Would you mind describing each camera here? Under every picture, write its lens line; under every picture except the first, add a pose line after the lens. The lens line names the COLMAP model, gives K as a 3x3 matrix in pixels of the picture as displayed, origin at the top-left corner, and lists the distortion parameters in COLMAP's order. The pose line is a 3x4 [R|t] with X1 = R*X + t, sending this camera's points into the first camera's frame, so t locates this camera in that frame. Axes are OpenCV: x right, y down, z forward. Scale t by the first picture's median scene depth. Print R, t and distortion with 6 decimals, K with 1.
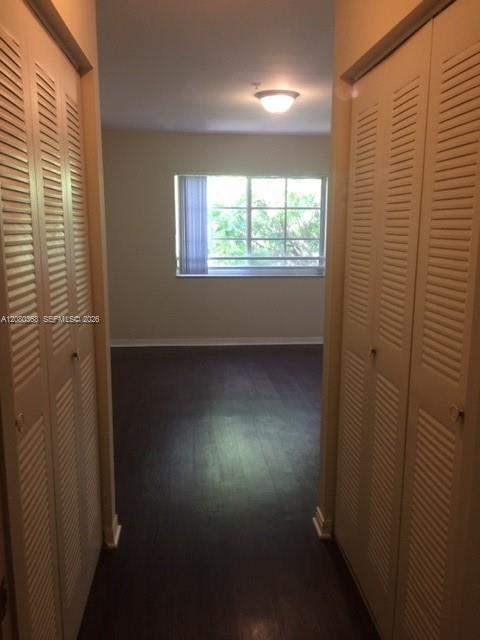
lens RADIAL K [[546.6, 0, 244.1], [0, 546.6, 320.6], [0, 0, 1]] dist [0.077471, -0.109525]
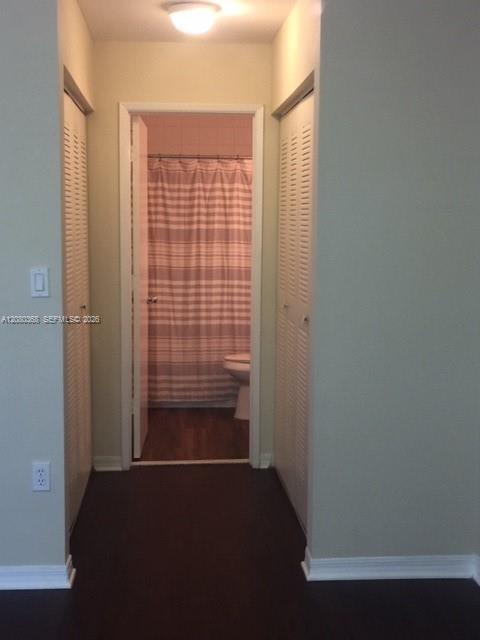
lens RADIAL K [[903.8, 0, 240.0], [0, 903.8, 320.0], [0, 0, 1]] dist [0.065776, 0.025145]
pose [[0.999991, -0.001022, -0.004099, 0.192026], [0.000758, 0.997952, -0.063960, 0.393487], [0.004156, 0.063957, 0.997944, -2.222749]]
